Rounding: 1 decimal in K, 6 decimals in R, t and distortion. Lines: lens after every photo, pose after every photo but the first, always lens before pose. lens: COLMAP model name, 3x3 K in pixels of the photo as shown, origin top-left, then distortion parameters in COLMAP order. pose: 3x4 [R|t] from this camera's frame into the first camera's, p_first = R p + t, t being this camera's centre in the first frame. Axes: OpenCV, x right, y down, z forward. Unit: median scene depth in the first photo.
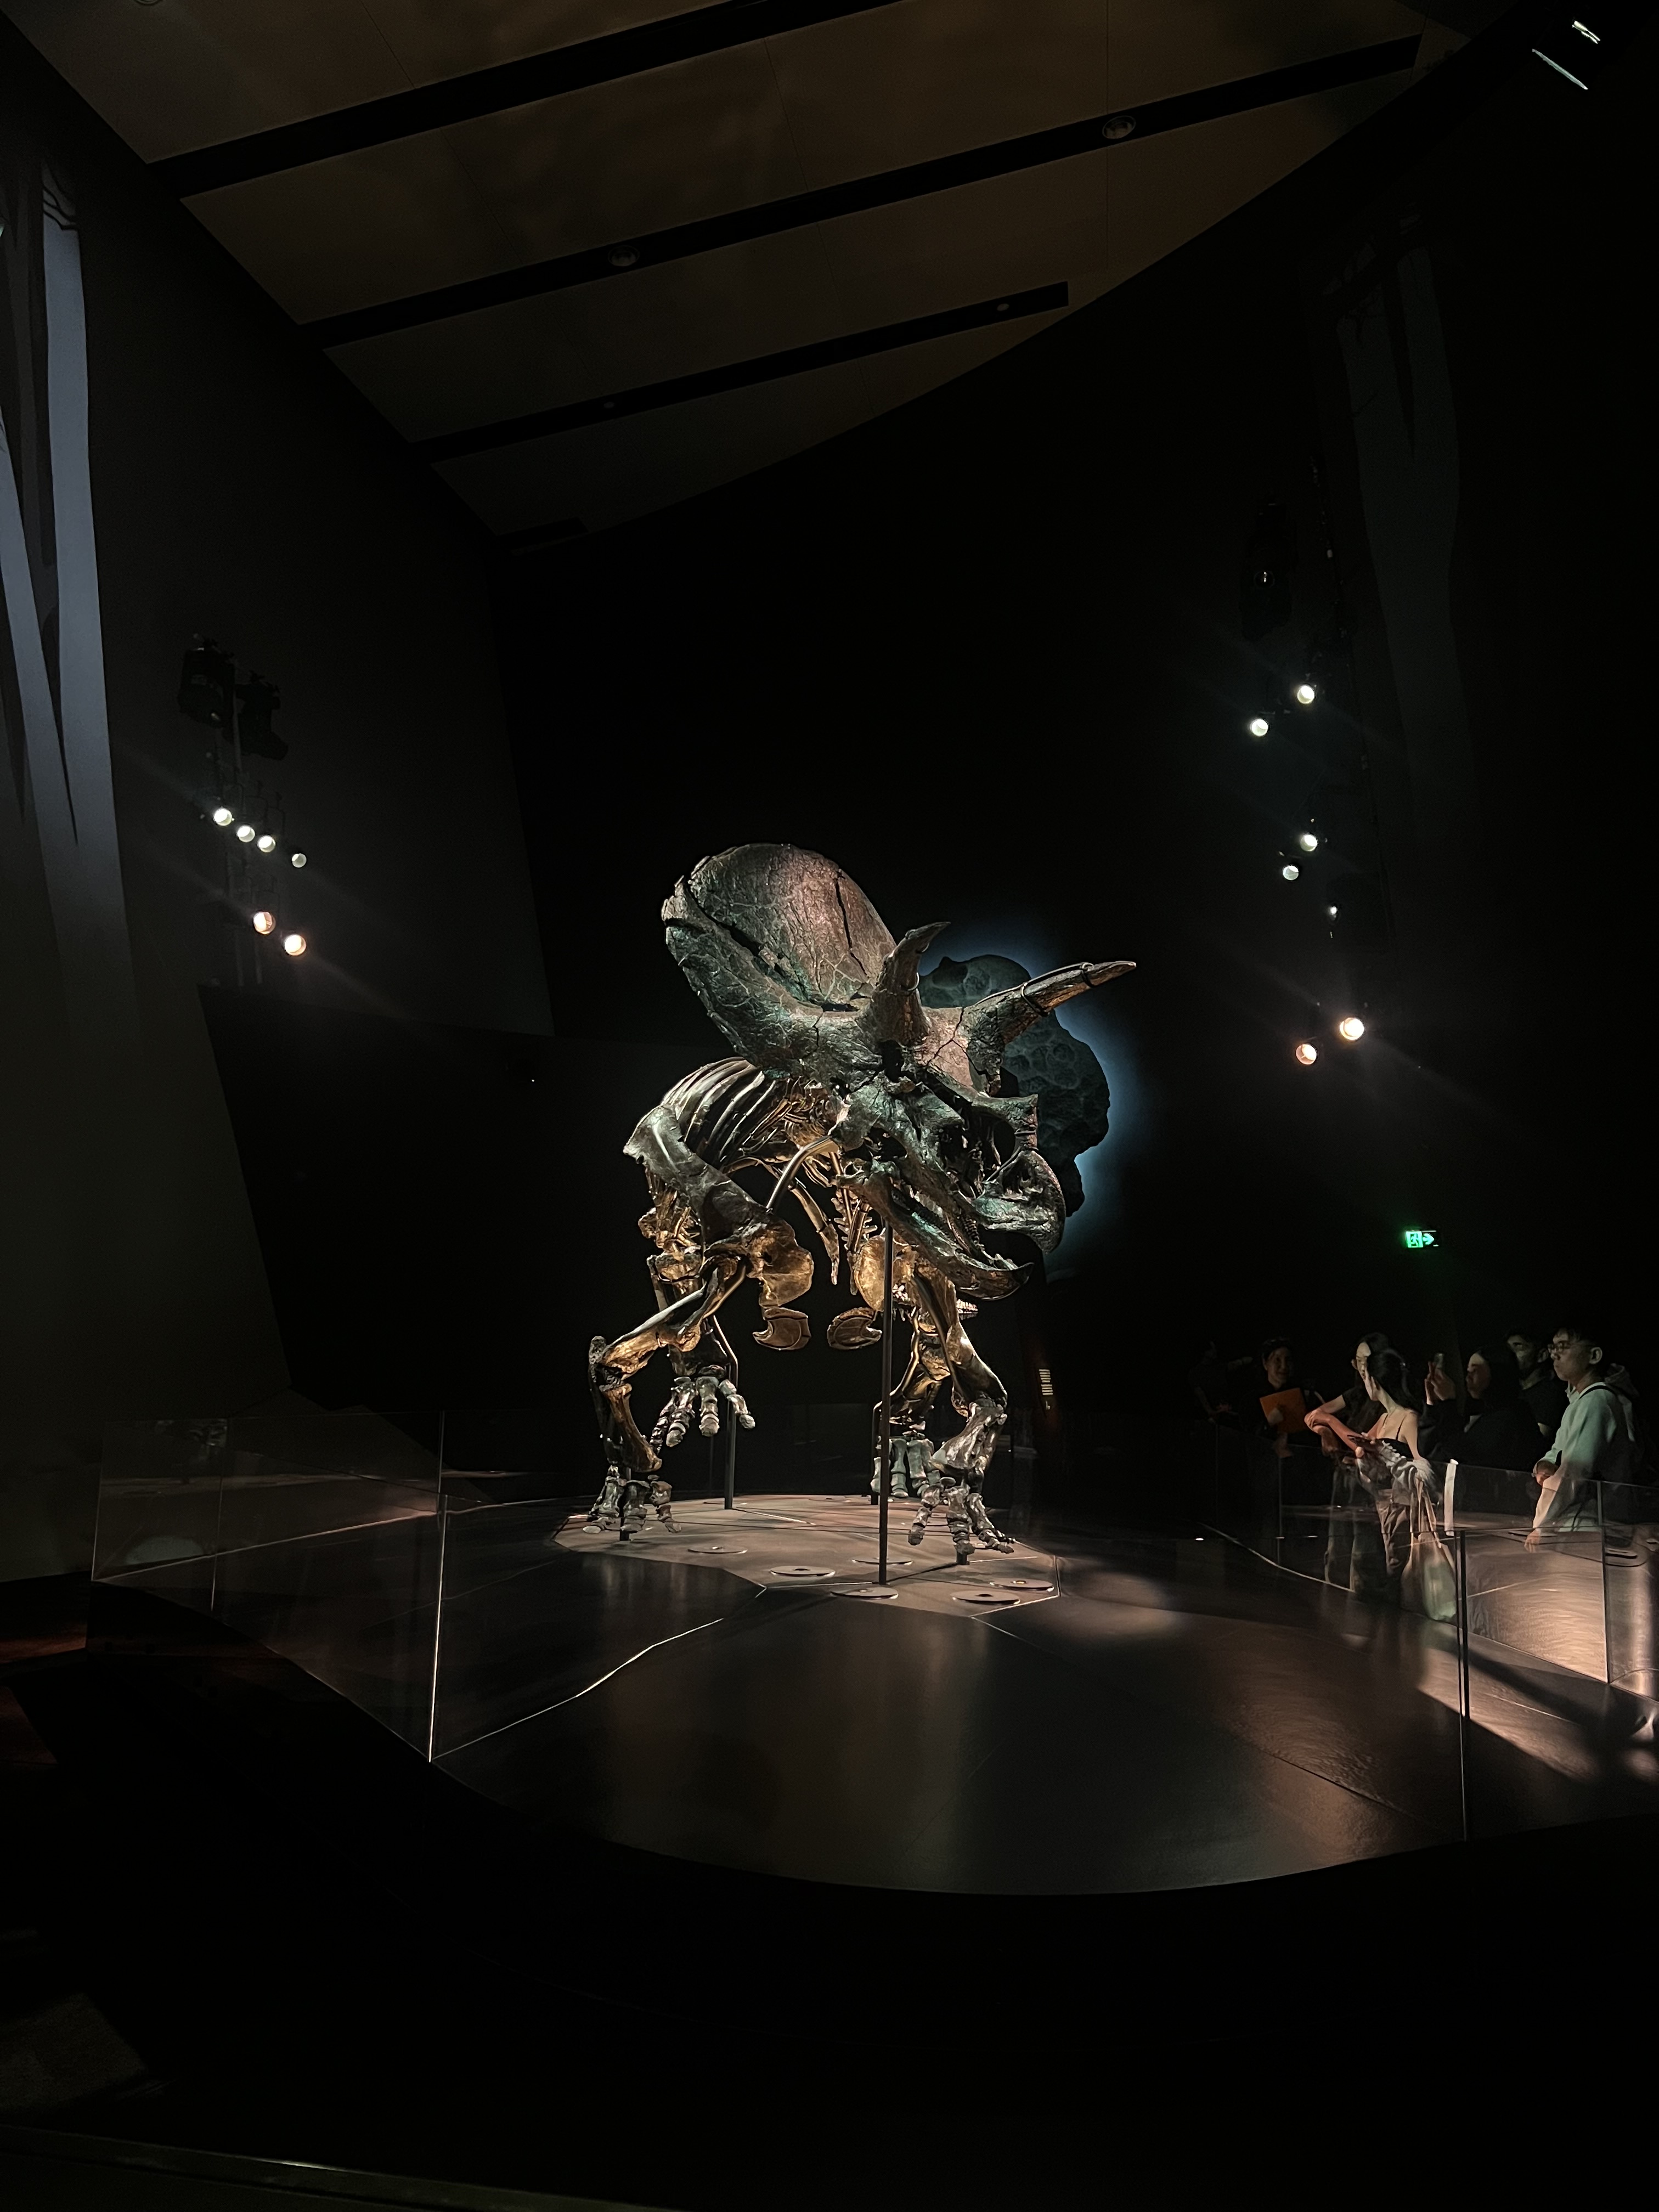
lens RADIAL K [[1671.2, 0, 829.5], [0, 1671.2, 1106.0], [0, 0, 1]] dist [0.112287, -0.119500]
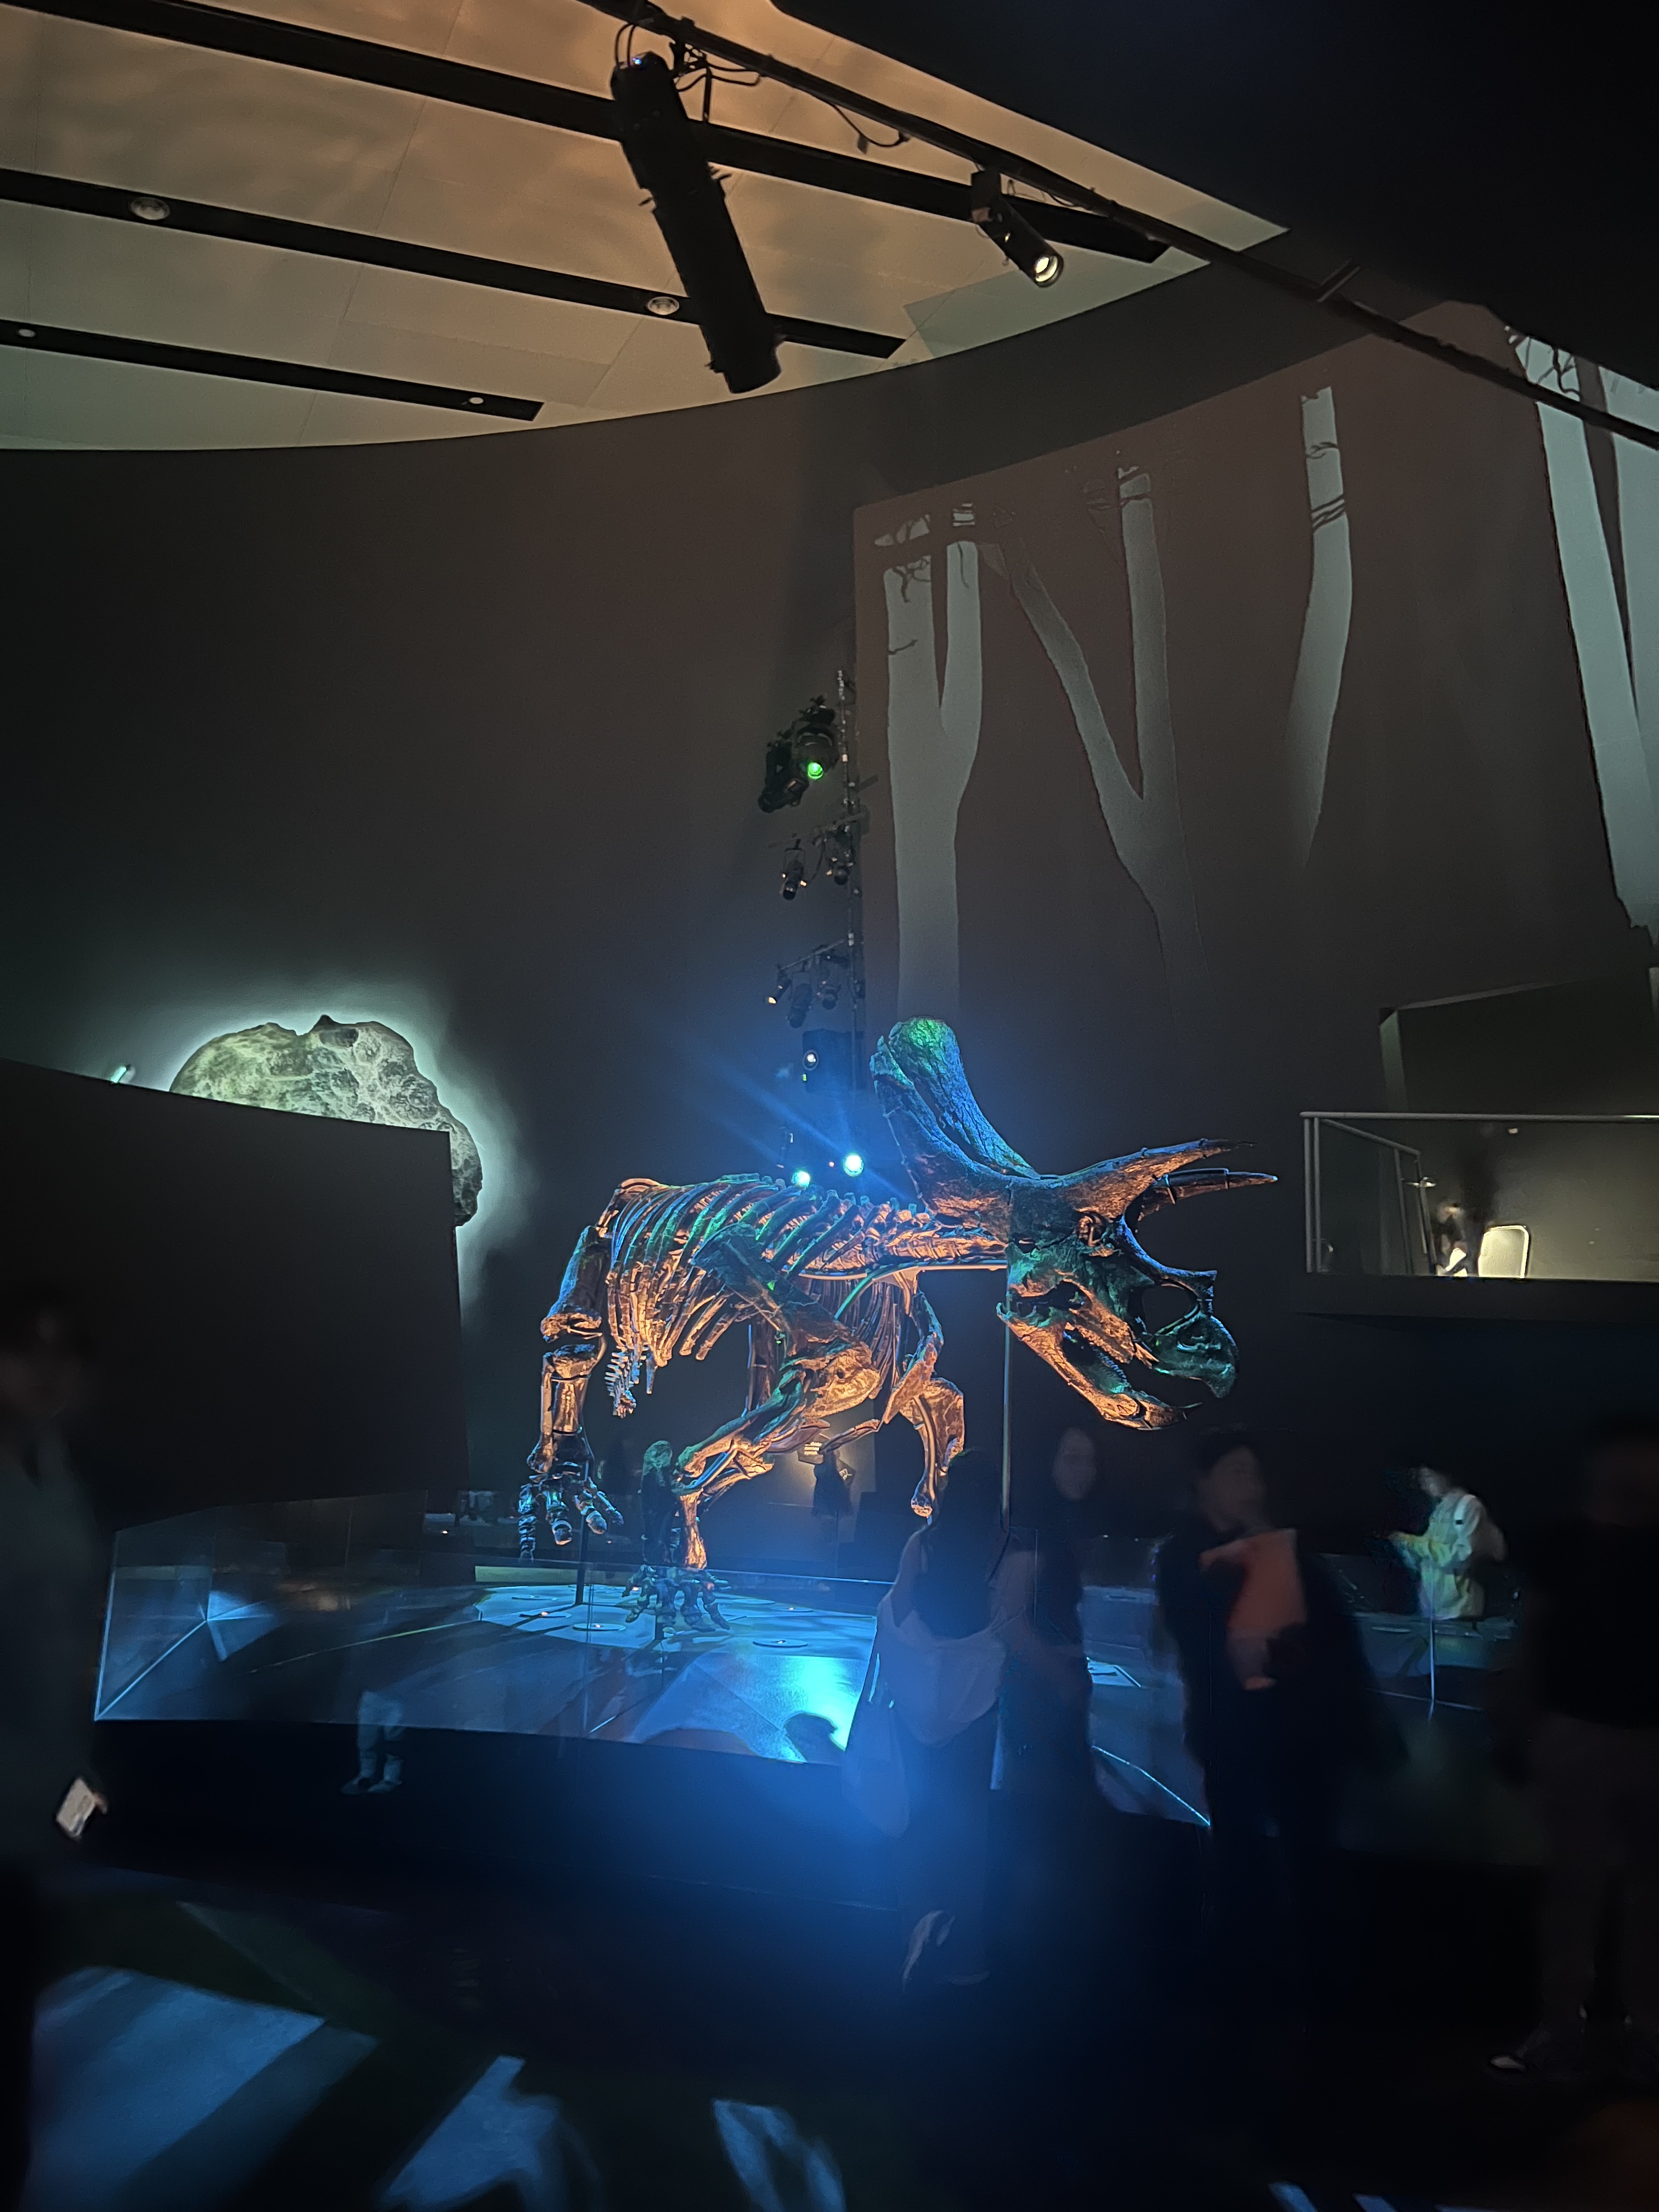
lens RADIAL K [[1671.2, 0, 829.5], [0, 1671.2, 1106.0], [0, 0, 1]] dist [0.112287, -0.119500]
pose [[0.814357, 0.129783, 0.565666, -0.298220], [-0.110162, 0.991523, -0.068895, -0.003353], [-0.569813, -0.006210, 0.821751, 0.045370]]
